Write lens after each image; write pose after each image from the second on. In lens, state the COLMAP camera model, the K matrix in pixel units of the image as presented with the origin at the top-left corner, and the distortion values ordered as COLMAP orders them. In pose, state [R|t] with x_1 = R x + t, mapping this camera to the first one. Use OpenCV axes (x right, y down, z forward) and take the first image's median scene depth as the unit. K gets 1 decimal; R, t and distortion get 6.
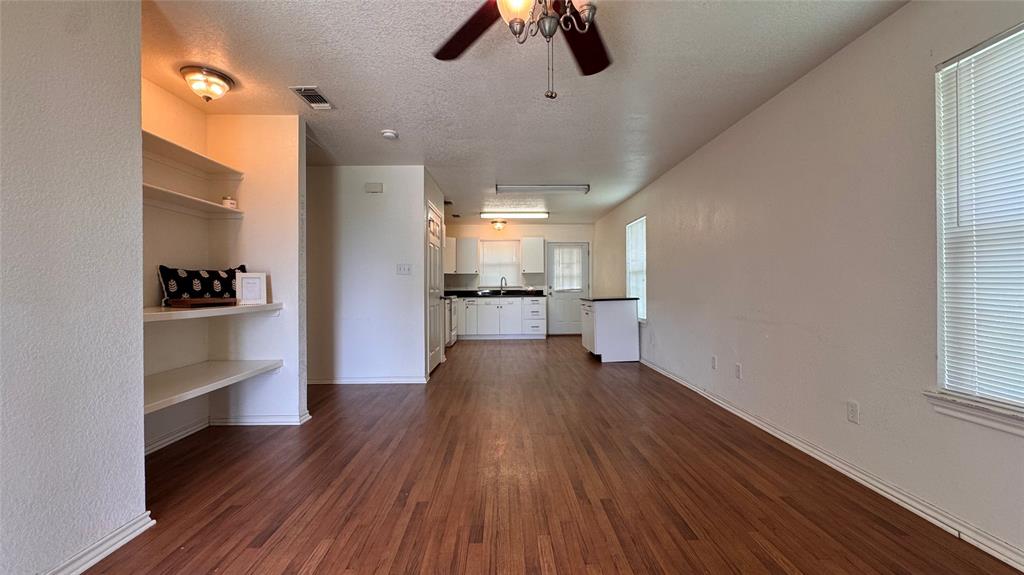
lens RADIAL K [[409.7, 0, 512.3], [0, 409.7, 288.6], [0, 0, 1]] dist [-0.001885, -0.000545]
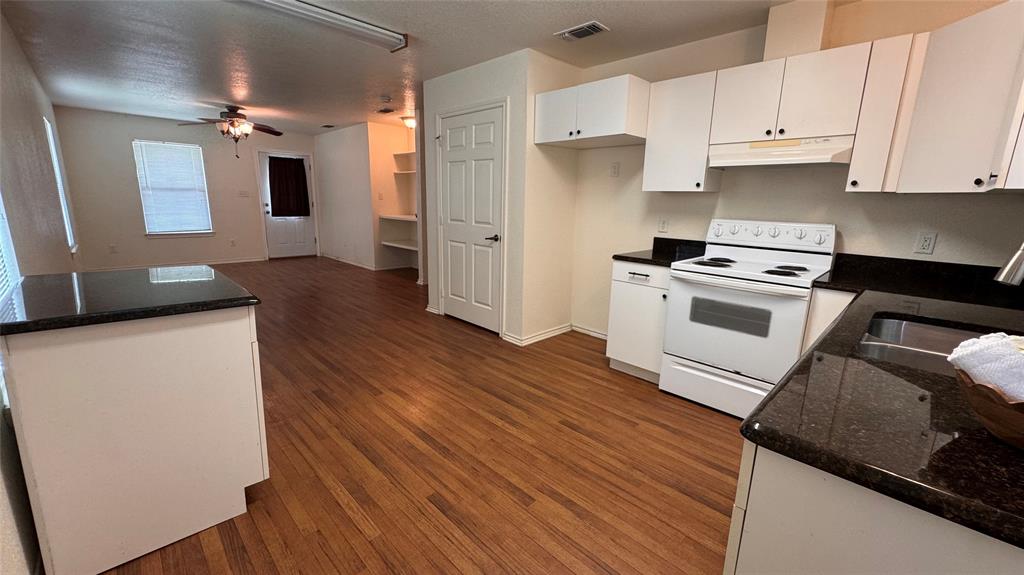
lens RADIAL K [[409.7, 0, 511.6], [0, 409.7, 286.3], [0, 0, 1]] dist [-0.001885, -0.000545]
pose [[-0.726832, 0.134338, -0.673549, 0.252753], [-0.021636, 0.975719, 0.217953, -0.044439], [0.686474, 0.172988, -0.706278, 1.471711]]
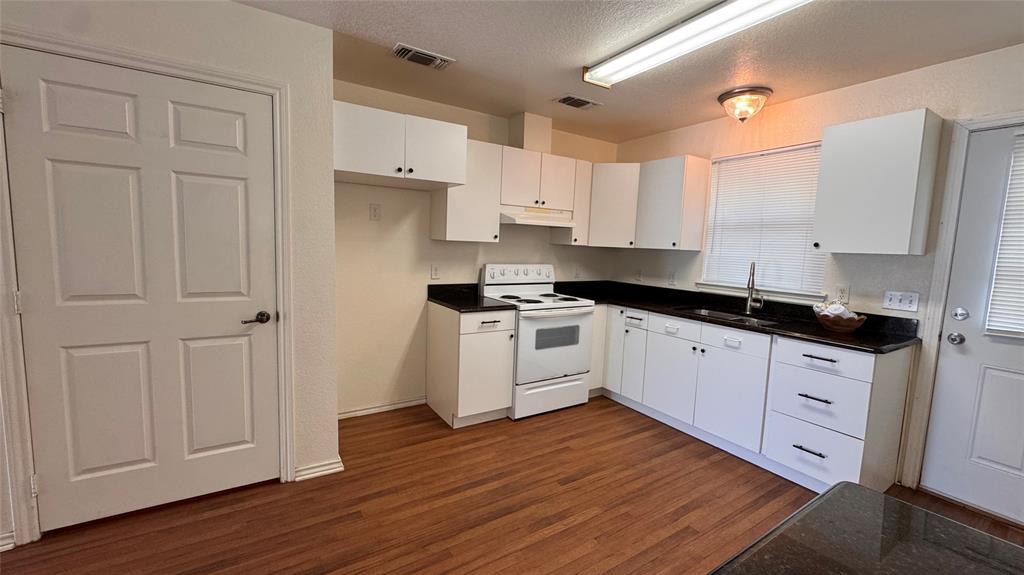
lens RADIAL K [[409.7, 0, 512.1], [0, 409.7, 287.0], [0, 0, 1]] dist [-0.001885, -0.000545]
pose [[0.517230, 0.113729, -0.848256, 0.248169], [-0.043615, 0.993346, 0.106587, -0.053027], [0.854734, -0.018133, 0.518749, 0.988792]]
